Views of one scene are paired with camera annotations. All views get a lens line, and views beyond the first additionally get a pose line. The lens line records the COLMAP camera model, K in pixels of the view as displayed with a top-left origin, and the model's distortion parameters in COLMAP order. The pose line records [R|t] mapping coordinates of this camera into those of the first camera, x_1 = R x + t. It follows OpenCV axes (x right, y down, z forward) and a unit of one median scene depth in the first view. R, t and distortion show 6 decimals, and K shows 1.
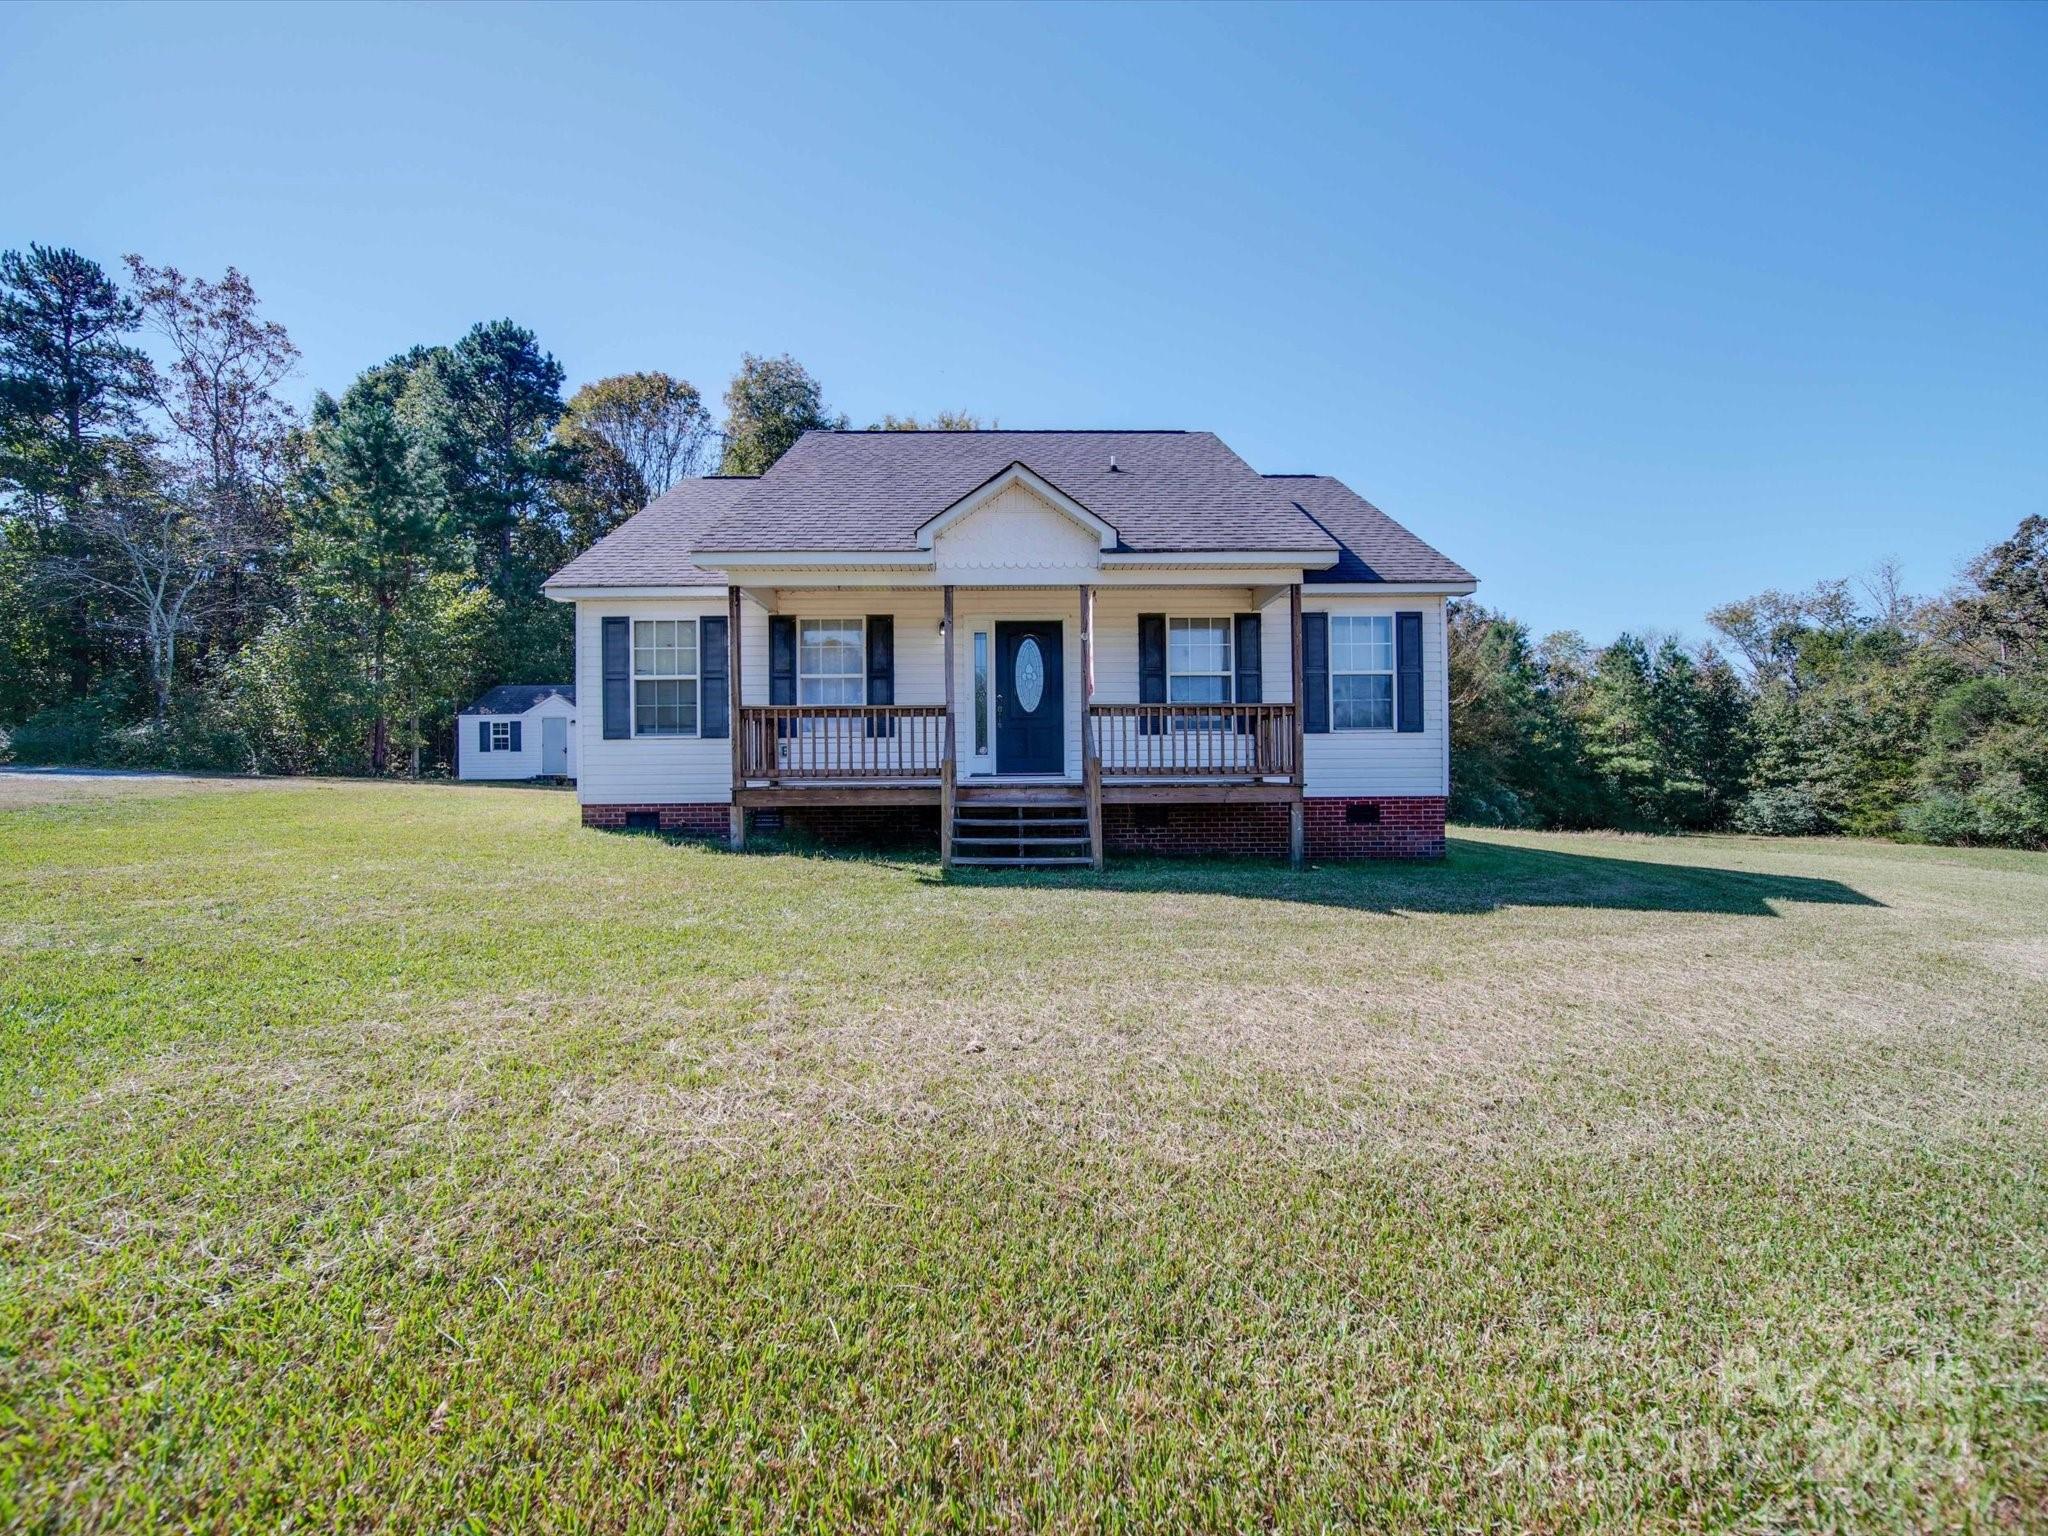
lens RADIAL K [[797.1, 0, 1021.7], [0, 797.1, 766.6], [0, 0, 1]] dist [0.000023, -0.001355]
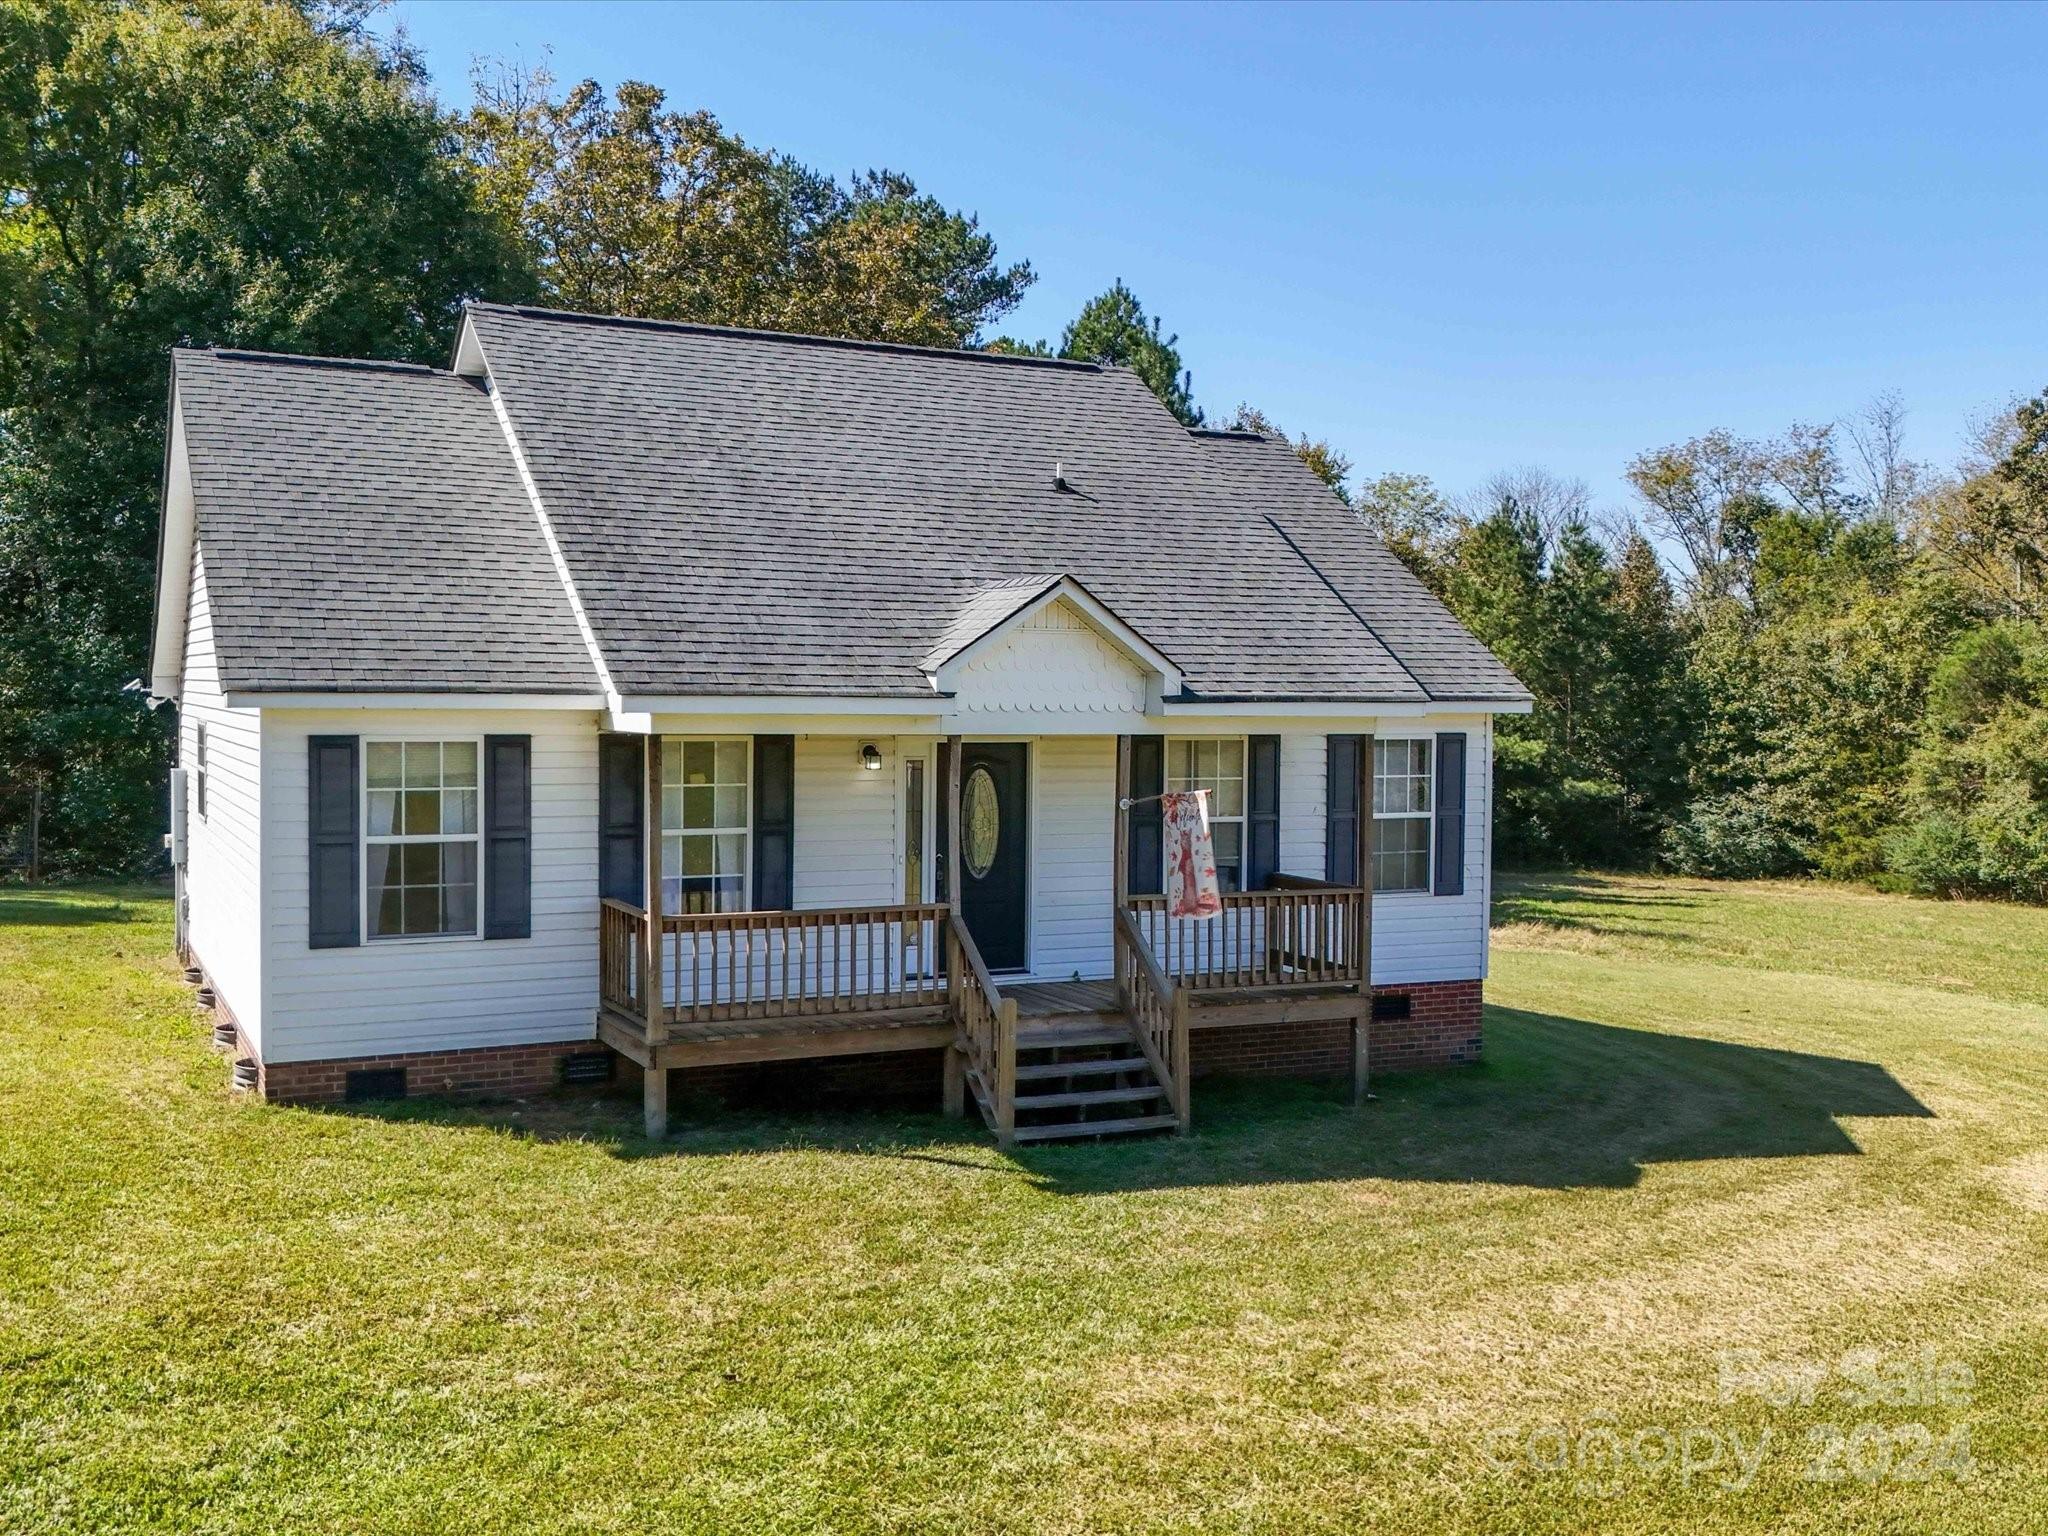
lens RADIAL K [[1974.7, 0, 1024.0], [0, 1974.7, 768.0], [0, 0, 1]] dist [0.118195, -0.158600]
pose [[0.906497, 0.001384, 0.422209, -0.231578], [-0.020485, 0.998961, 0.040707, -0.081076], [-0.421714, -0.045550, 0.905584, -0.179559]]
